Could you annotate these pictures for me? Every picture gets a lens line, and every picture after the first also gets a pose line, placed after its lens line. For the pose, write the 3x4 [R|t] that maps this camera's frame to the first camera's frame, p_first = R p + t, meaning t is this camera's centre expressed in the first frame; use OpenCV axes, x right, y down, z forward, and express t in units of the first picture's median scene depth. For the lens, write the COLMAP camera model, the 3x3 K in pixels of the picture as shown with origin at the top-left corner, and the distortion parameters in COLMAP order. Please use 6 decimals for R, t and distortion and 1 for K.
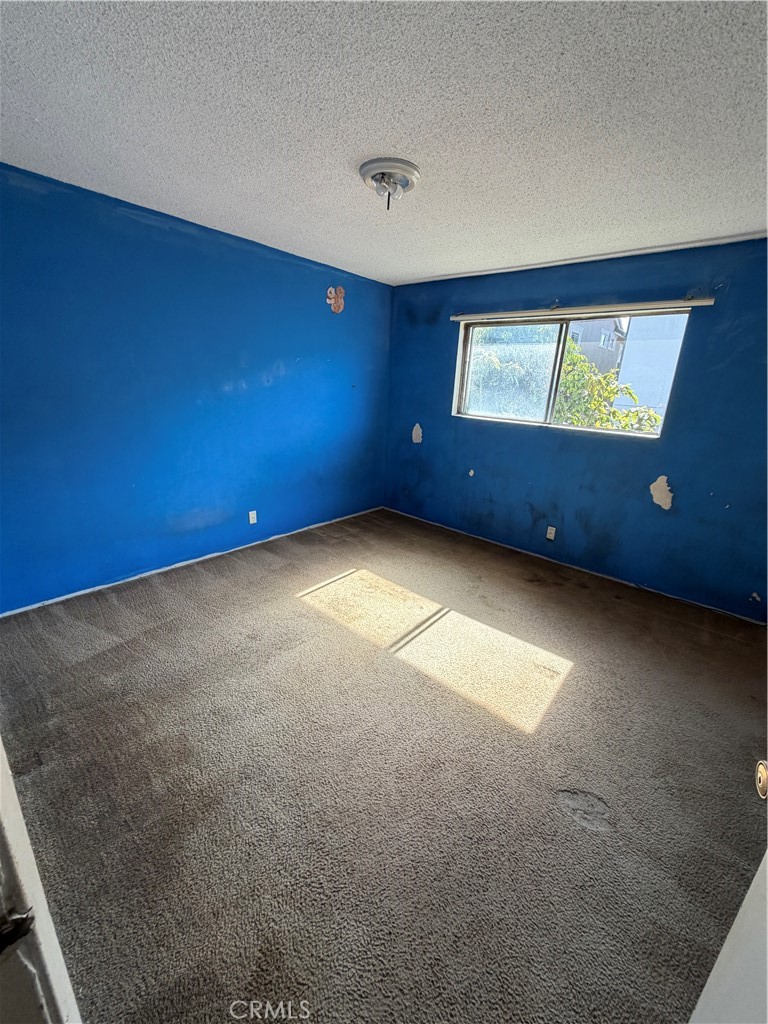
lens RADIAL K [[410.3, 0, 386.4], [0, 410.3, 511.5], [0, 0, 1]] dist [0.000218, 0.000257]
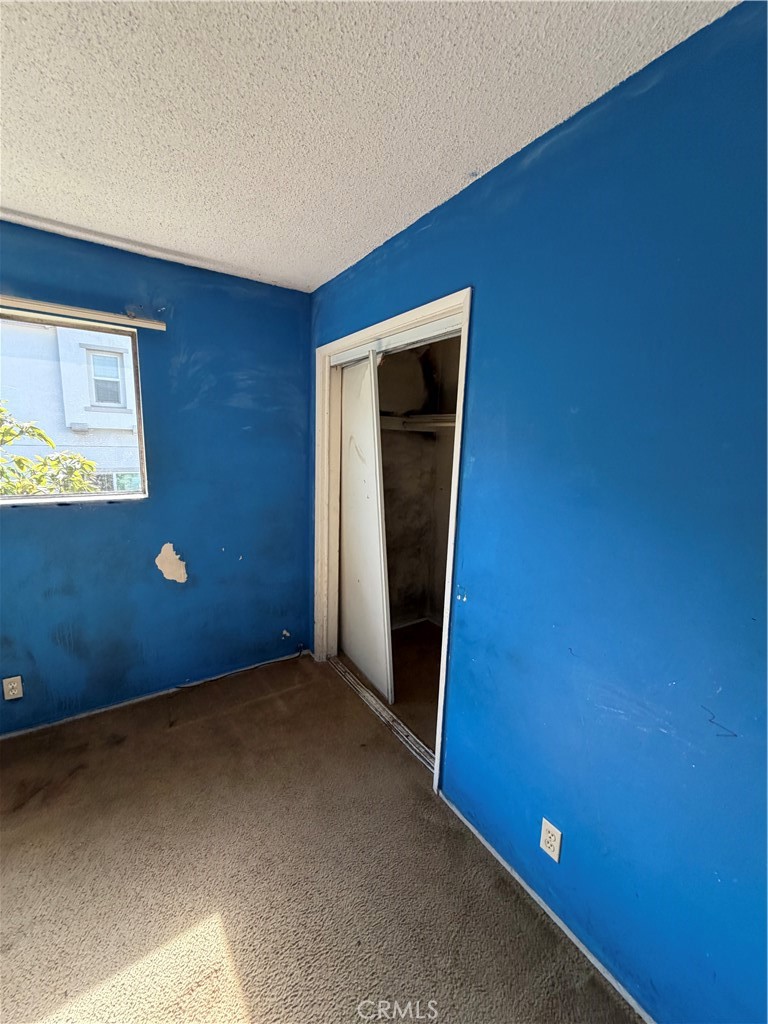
lens RADIAL K [[410.3, 0, 386.4], [0, 410.3, 511.5], [0, 0, 1]] dist [0.000218, 0.000257]
pose [[0.263547, -0.200303, 0.943622, 0.069240], [0.268601, 0.954756, 0.127648, -0.129310], [-0.926497, 0.219817, 0.305425, 0.365572]]
